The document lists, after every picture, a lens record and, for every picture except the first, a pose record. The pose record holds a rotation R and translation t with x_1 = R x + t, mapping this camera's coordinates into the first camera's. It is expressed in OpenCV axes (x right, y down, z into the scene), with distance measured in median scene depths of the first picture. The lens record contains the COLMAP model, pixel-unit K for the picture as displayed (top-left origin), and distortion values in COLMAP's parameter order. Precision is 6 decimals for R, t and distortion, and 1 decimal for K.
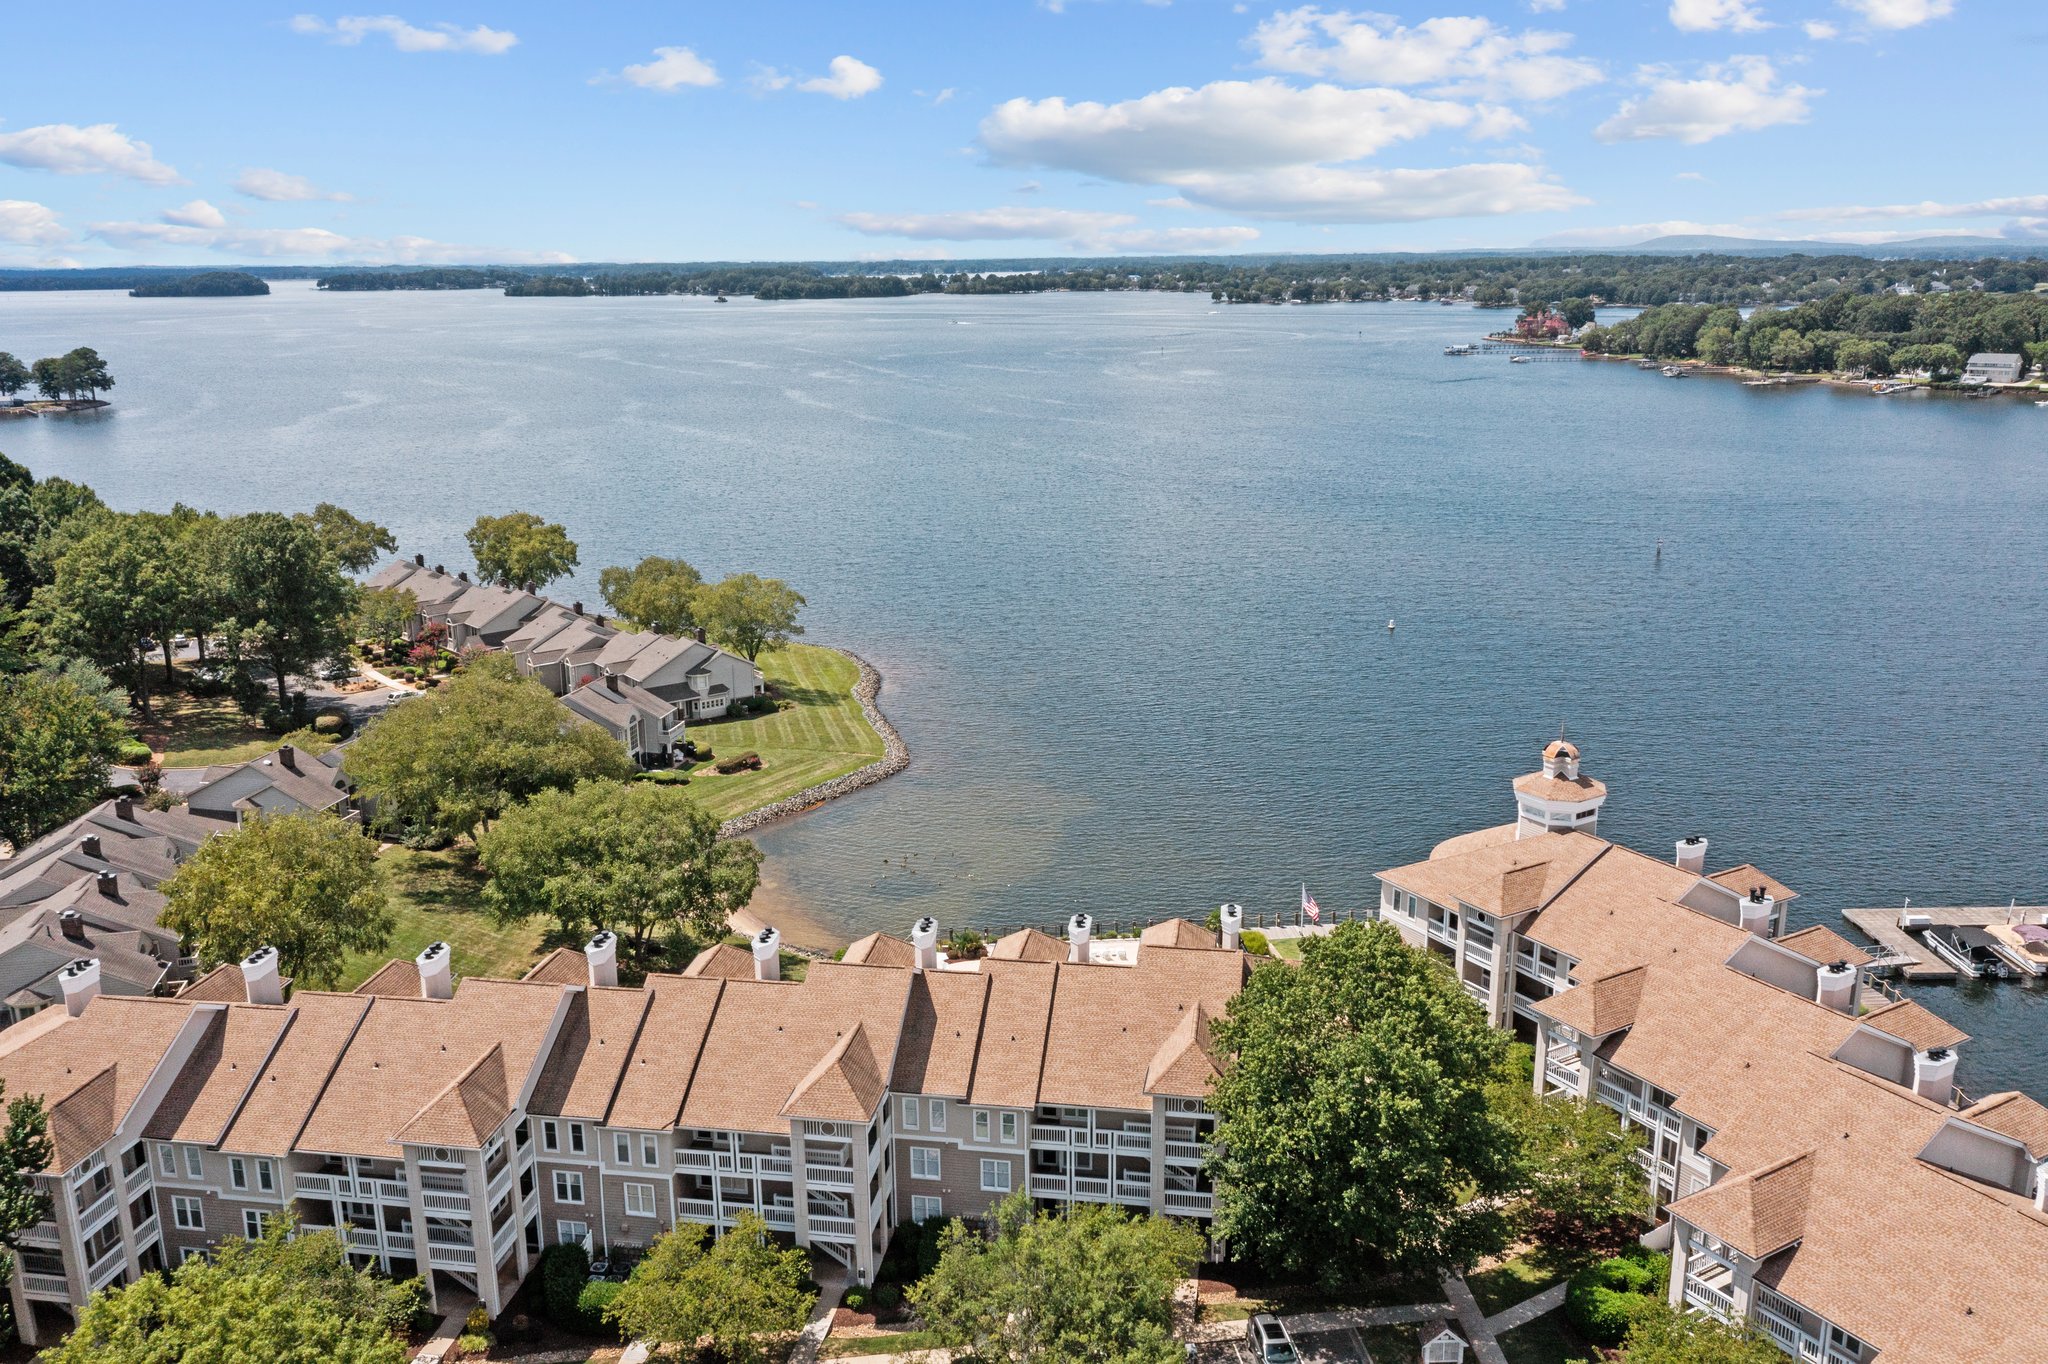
lens RADIAL K [[1648.0, 0, 1024.0], [0, 1648.0, 682.0], [0, 0, 1]] dist [-0.002372, 0.007402]
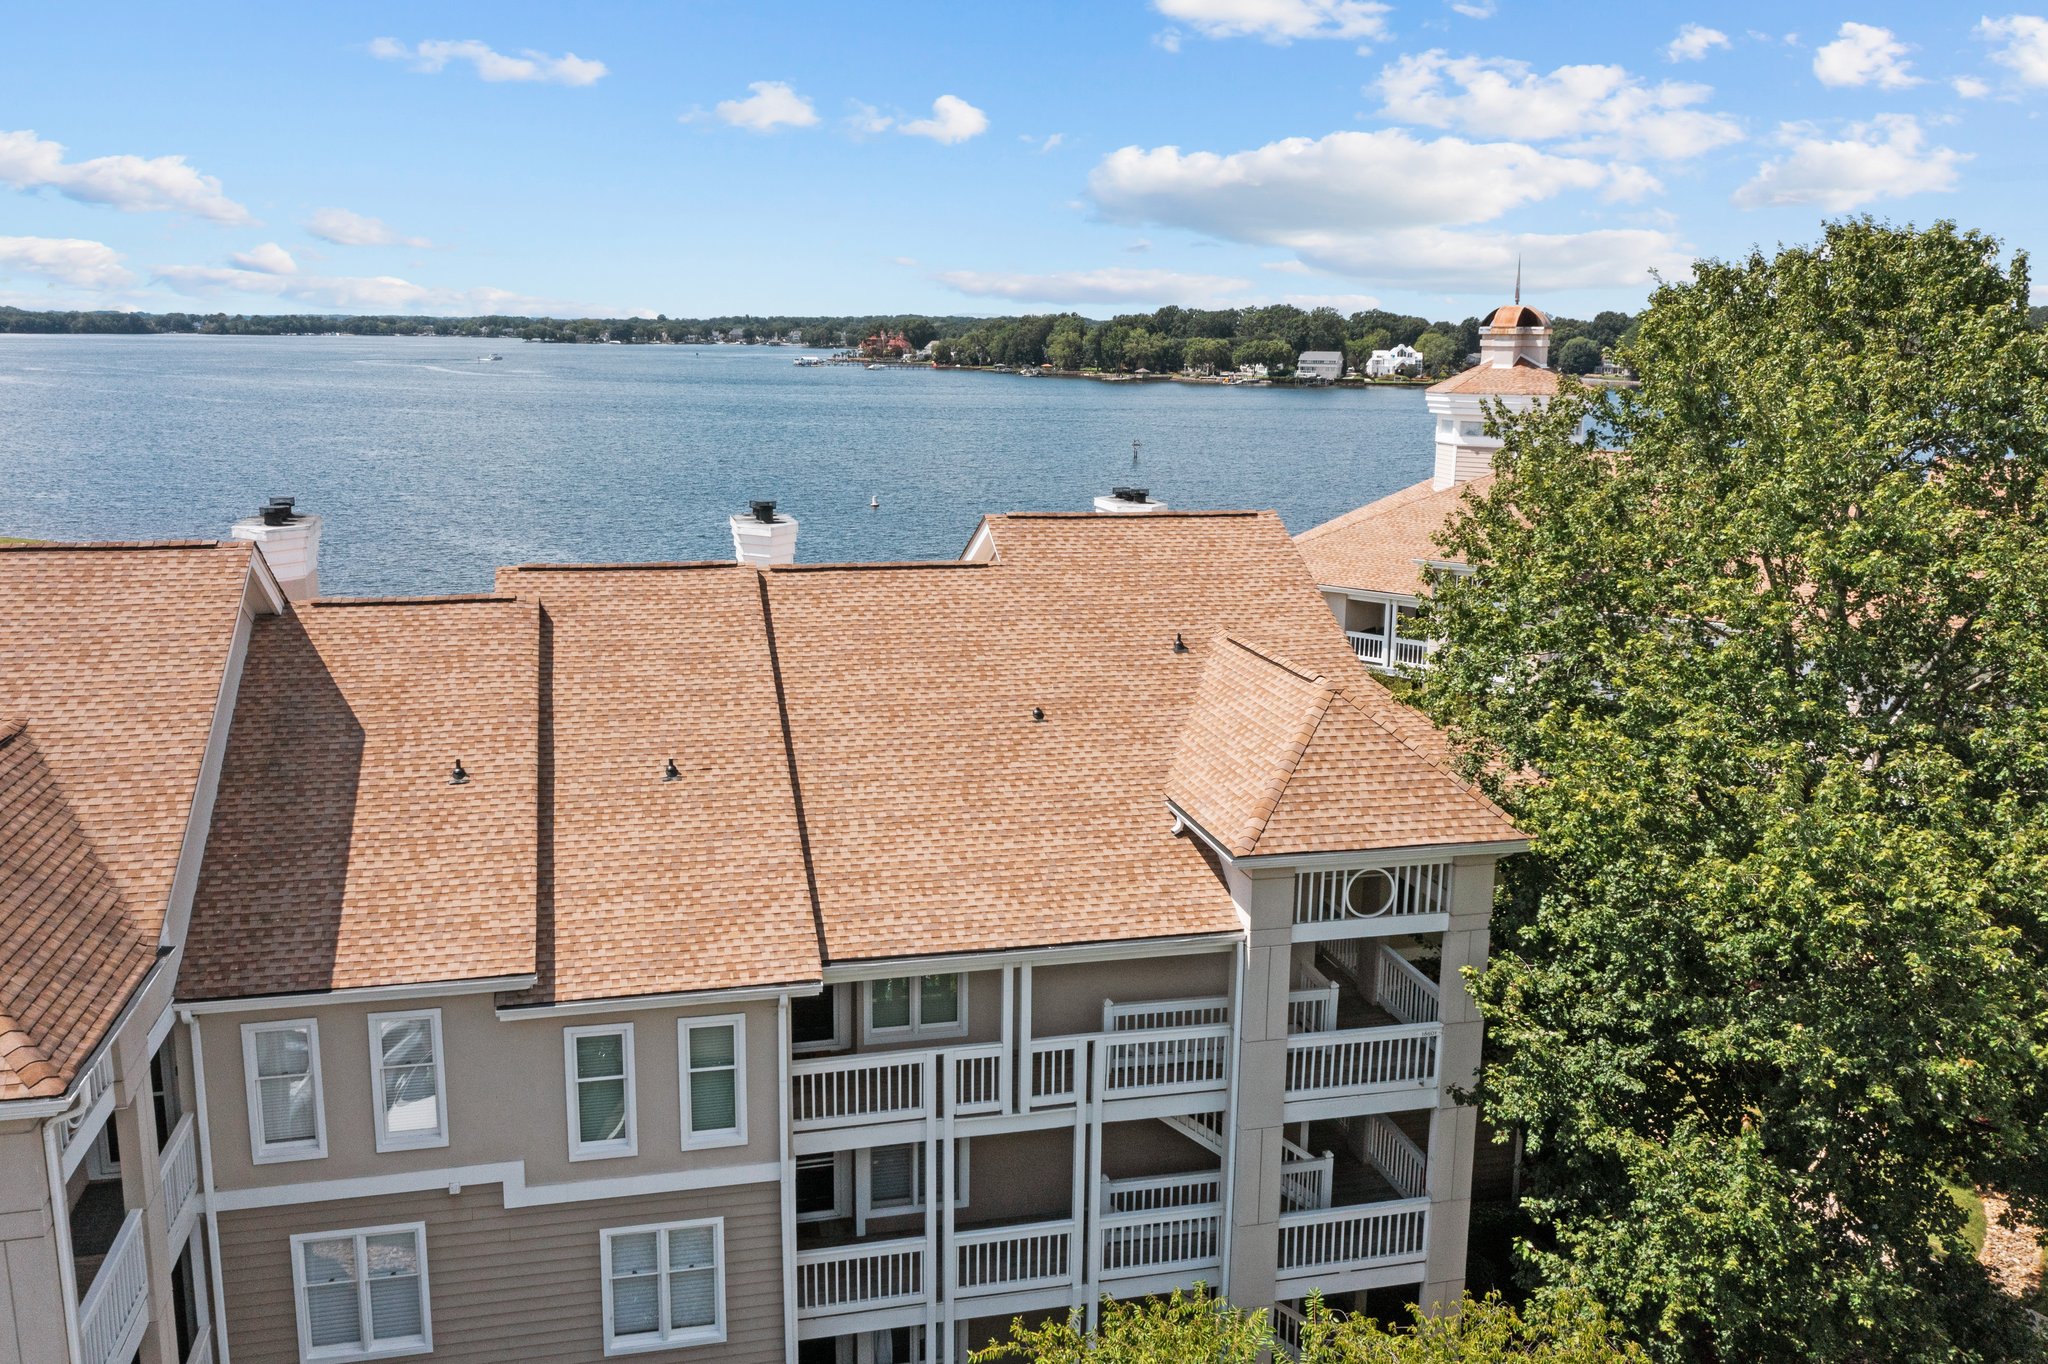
lens RADIAL K [[1680.8, 0, 1024.0], [0, 1680.8, 682.0], [0, 0, 1]] dist [-0.002787, 0.006064]
pose [[0.919547, -0.059244, 0.388488, -0.060031], [0.079008, 0.996256, -0.035085, 0.215087], [-0.384955, 0.062956, 0.920786, 0.717003]]
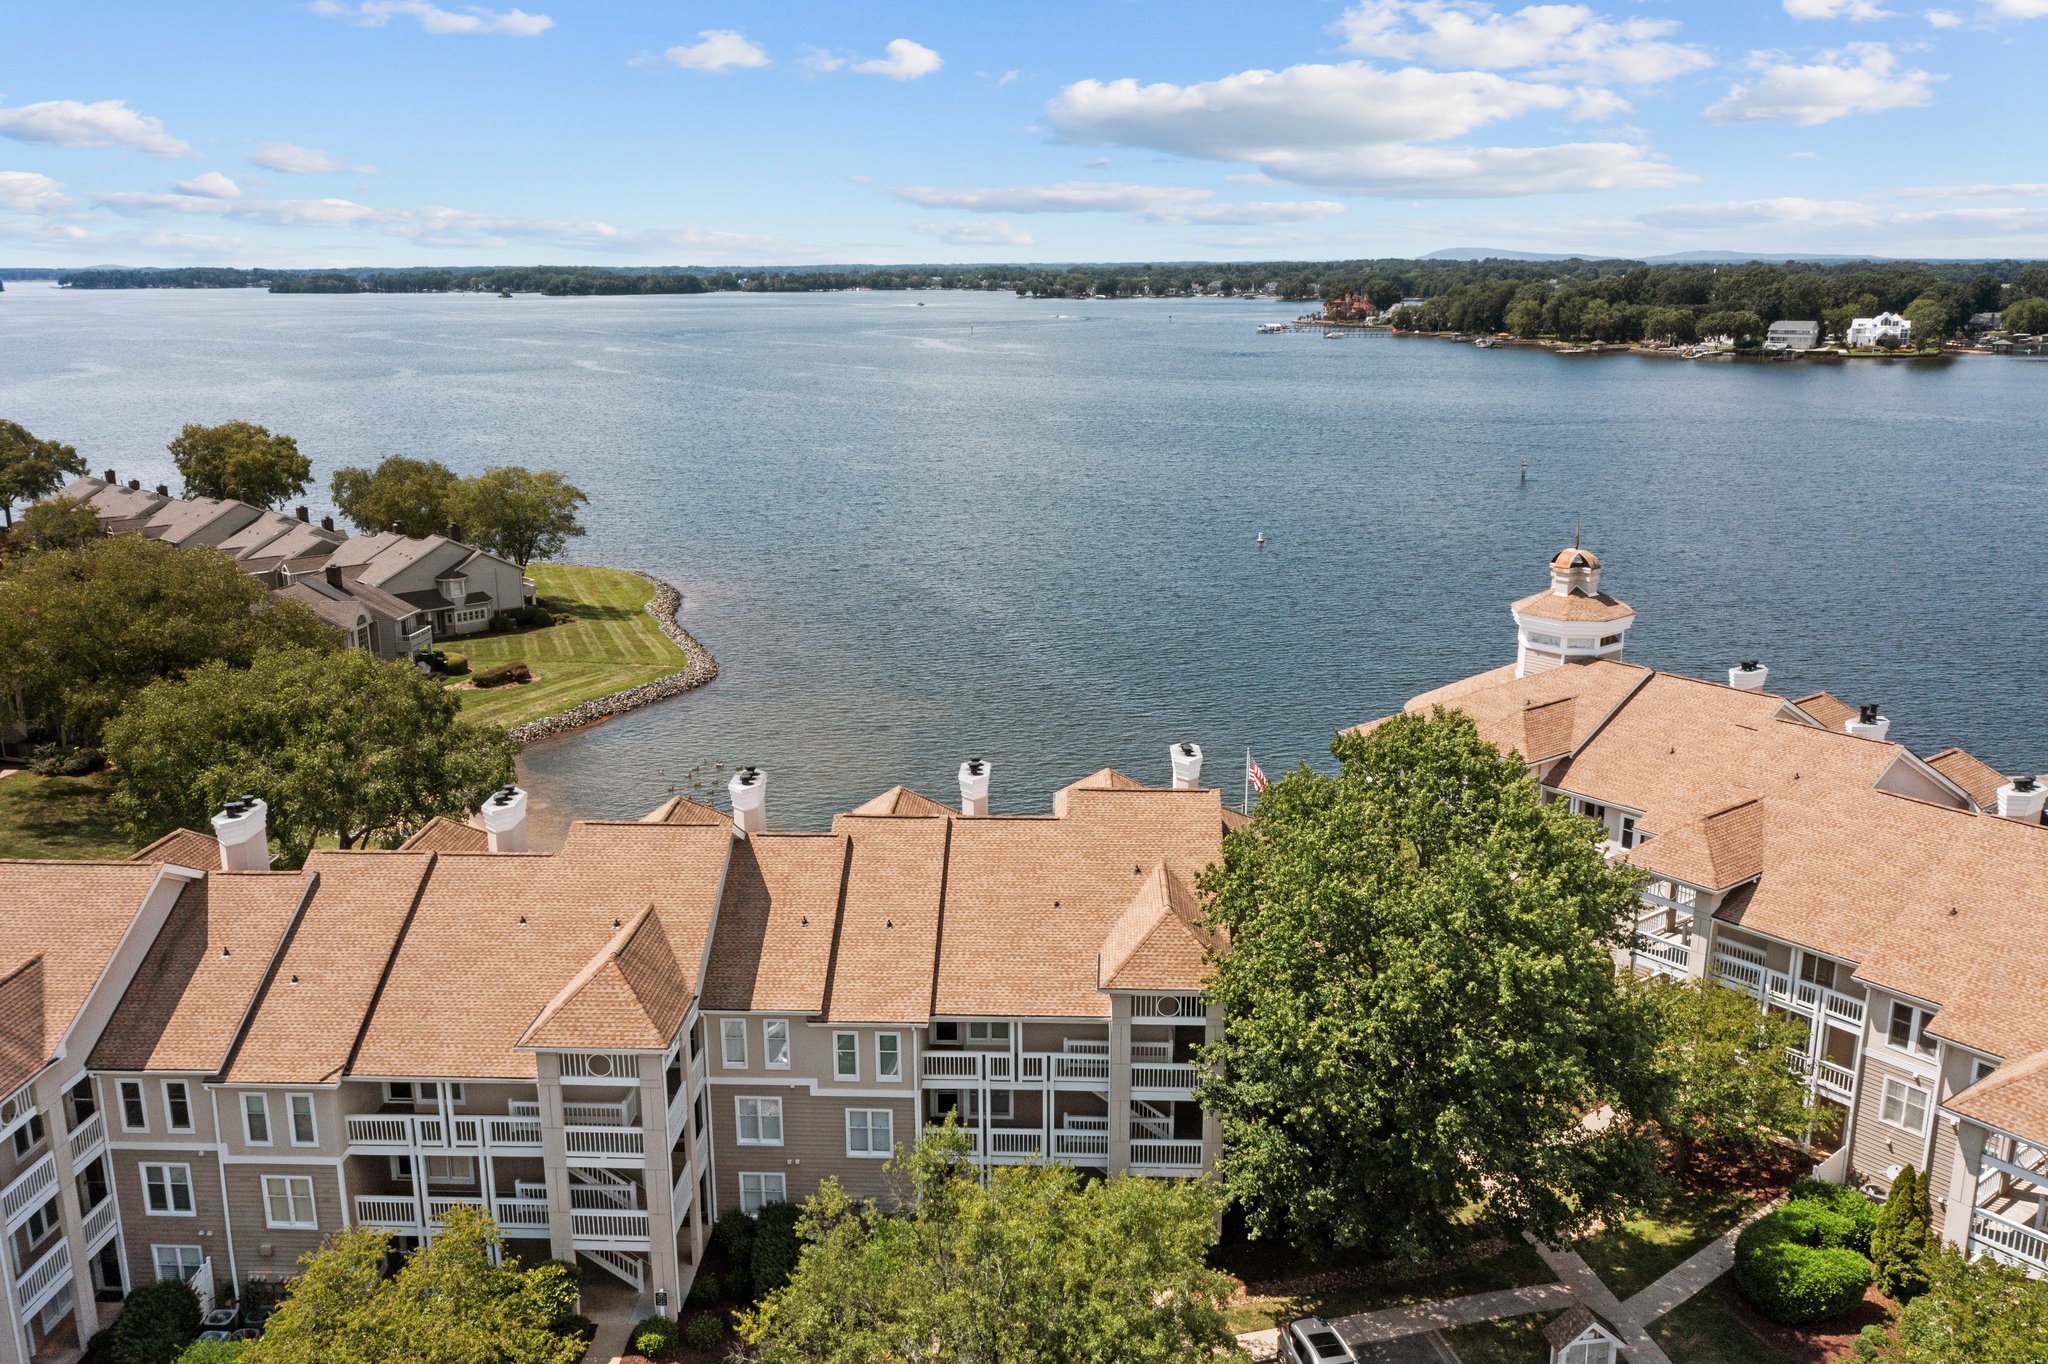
lens RADIAL K [[1648.0, 0, 1024.0], [0, 1648.0, 682.0], [0, 0, 1]] dist [-0.002372, 0.007402]
pose [[0.992958, -0.024441, 0.115918, -0.027022], [0.025489, 0.999646, -0.007569, 0.125756], [-0.115692, 0.010471, 0.993230, 0.339656]]
